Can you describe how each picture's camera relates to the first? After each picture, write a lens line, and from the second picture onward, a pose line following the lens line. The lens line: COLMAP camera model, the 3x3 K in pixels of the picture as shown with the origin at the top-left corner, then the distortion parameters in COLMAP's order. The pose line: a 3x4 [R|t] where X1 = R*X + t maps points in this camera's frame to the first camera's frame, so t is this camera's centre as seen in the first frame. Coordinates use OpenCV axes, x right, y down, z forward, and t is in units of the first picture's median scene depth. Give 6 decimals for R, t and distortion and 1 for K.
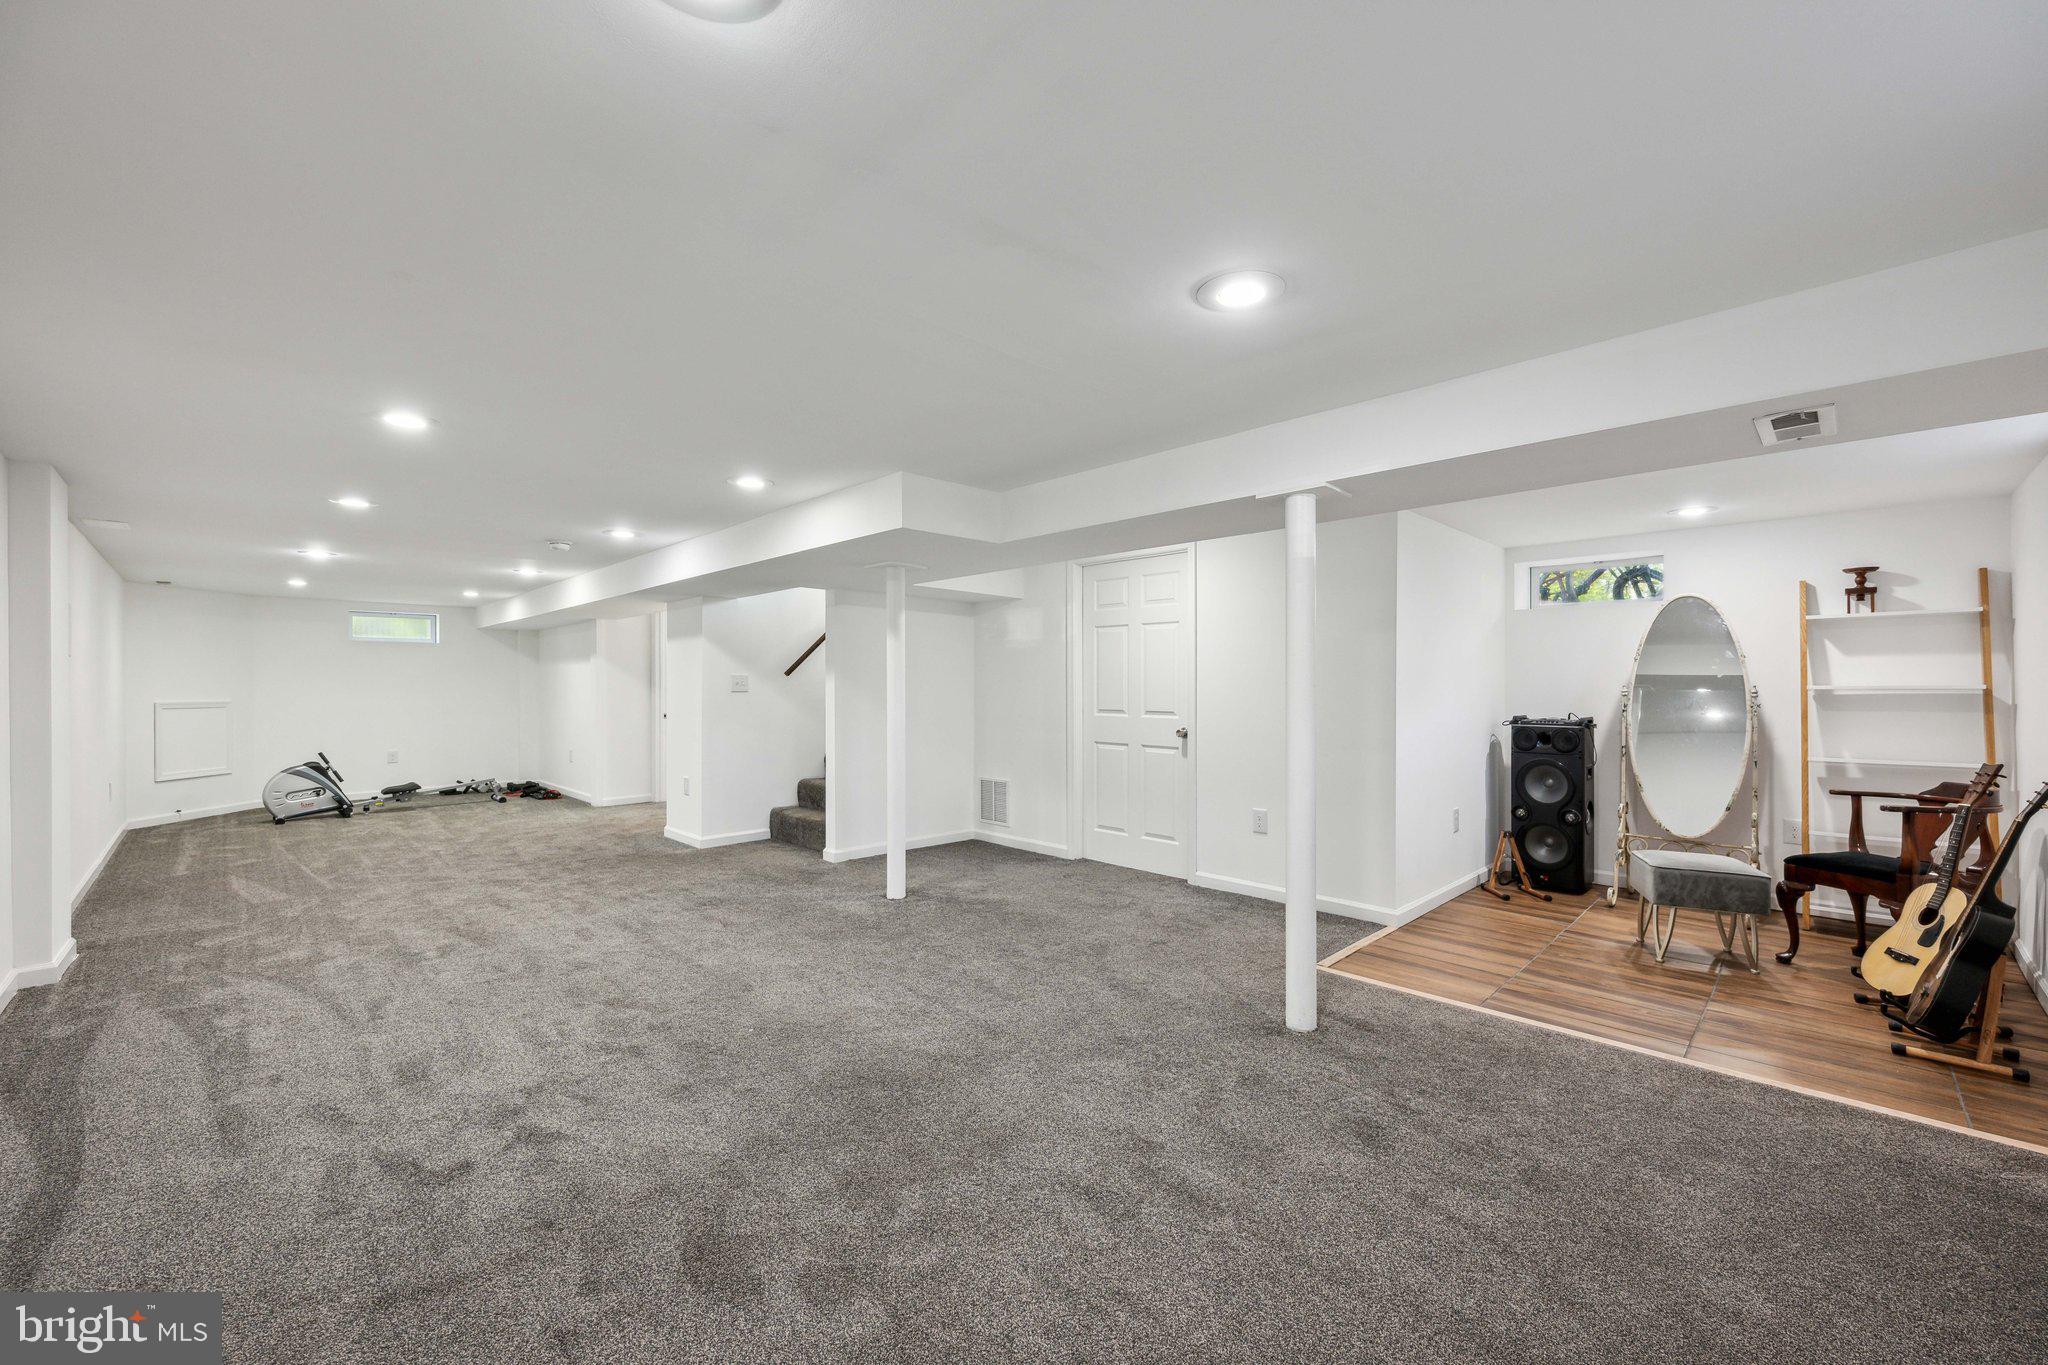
lens RADIAL K [[803.7, 0, 1028.3], [0, 803.7, 684.7], [0, 0, 1]] dist [-0.002015, 0.000432]
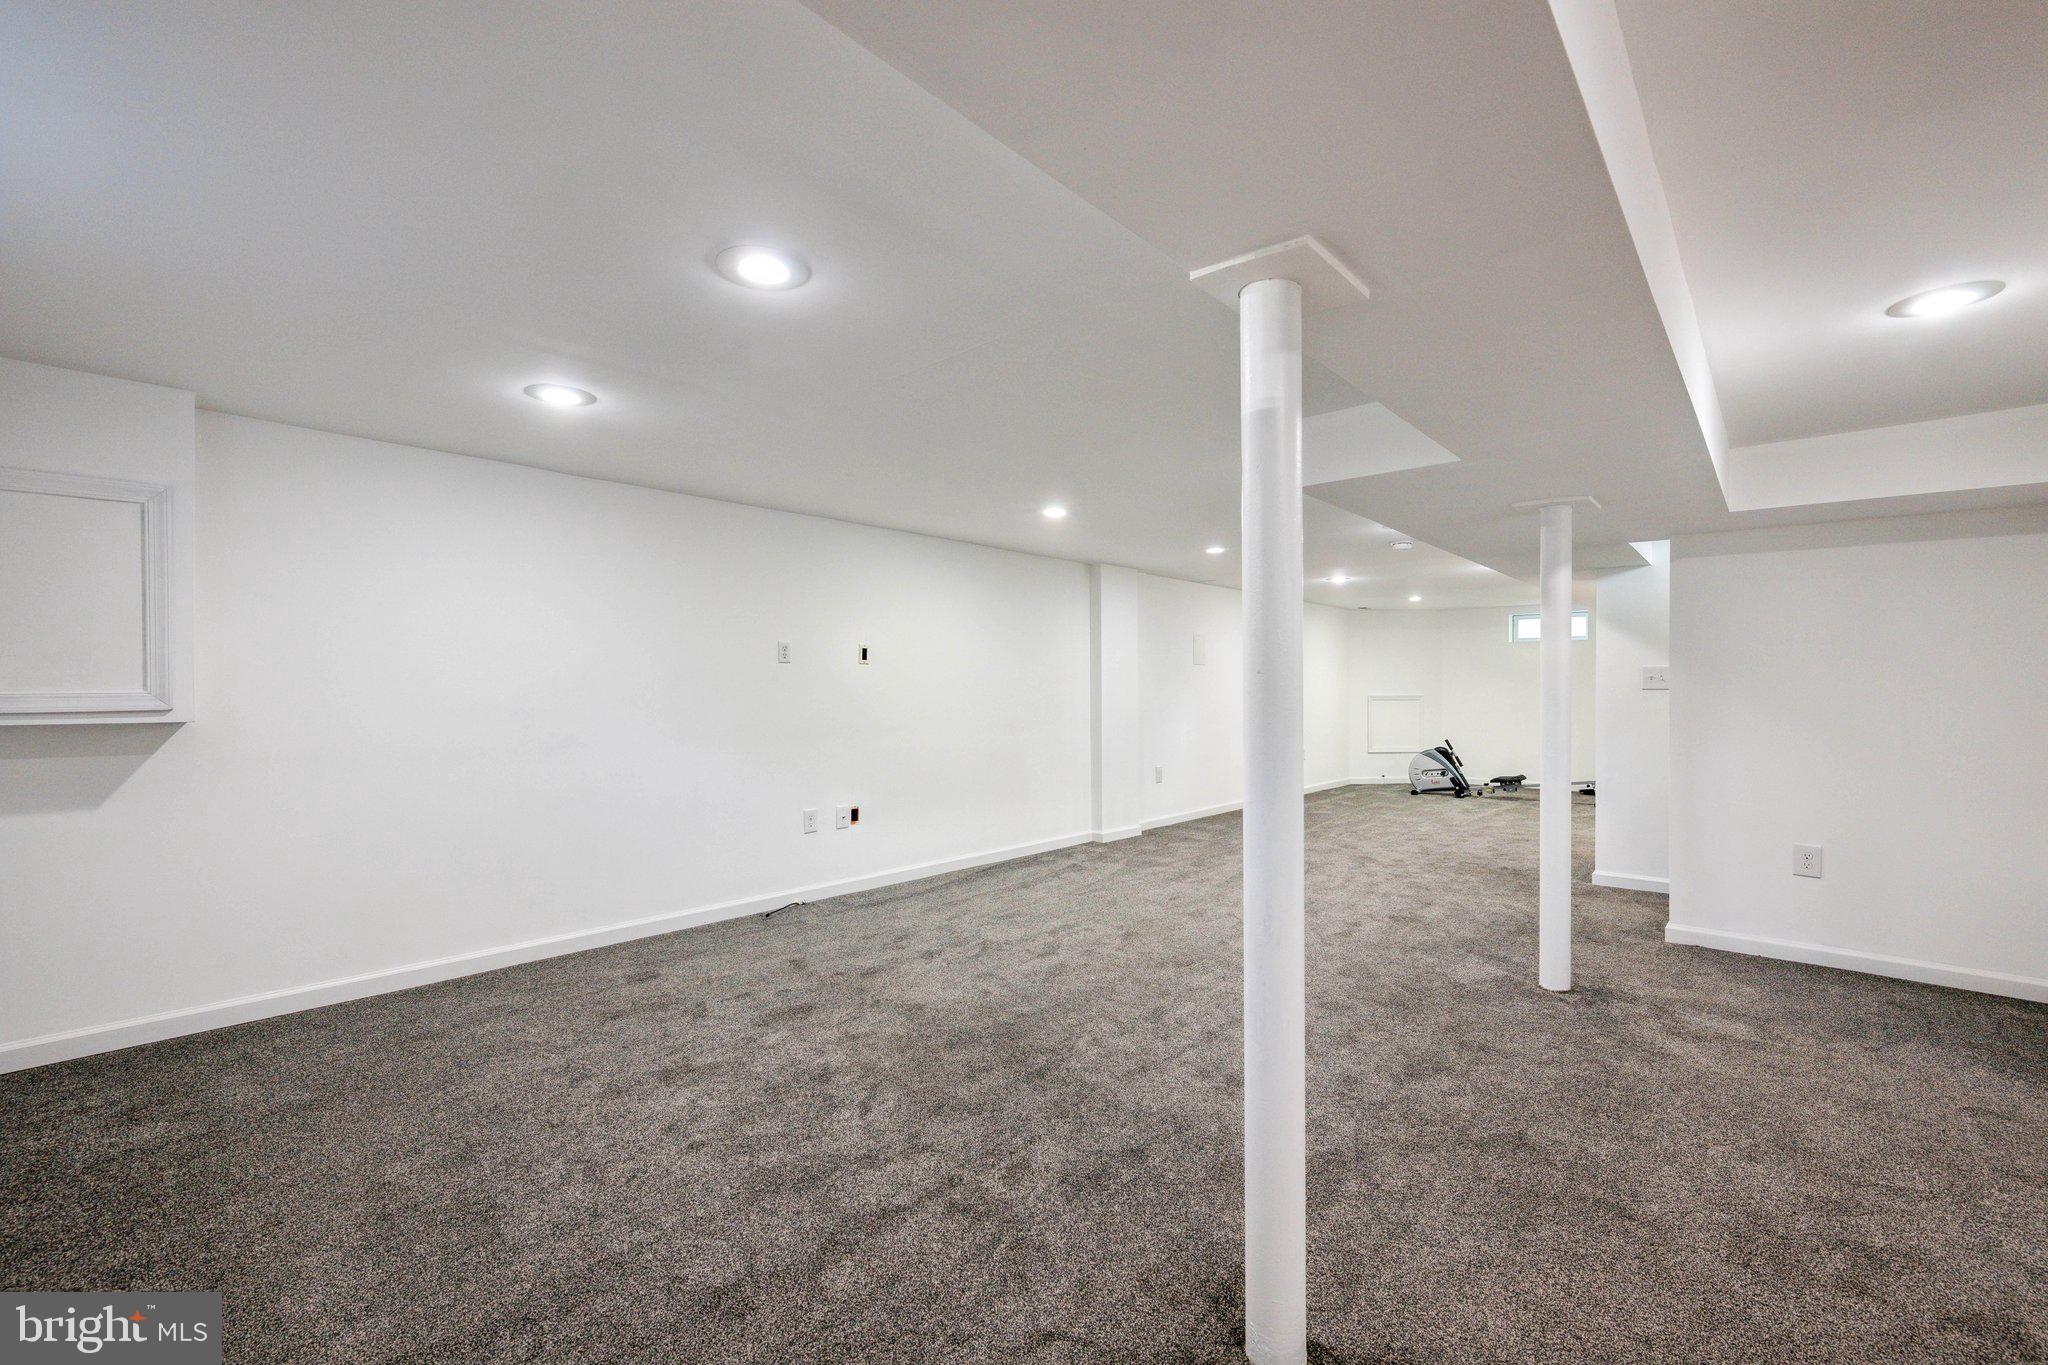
lens RADIAL K [[854.1, 0, 1028.3], [0, 854.1, 690.6], [0, 0, 1]] dist [-0.000774, -0.000141]
pose [[0.046517, -0.000145, -0.998917, 0.346645], [0.008525, 0.999964, 0.000252, 0.007402], [0.998881, -0.008528, 0.046517, 0.340998]]
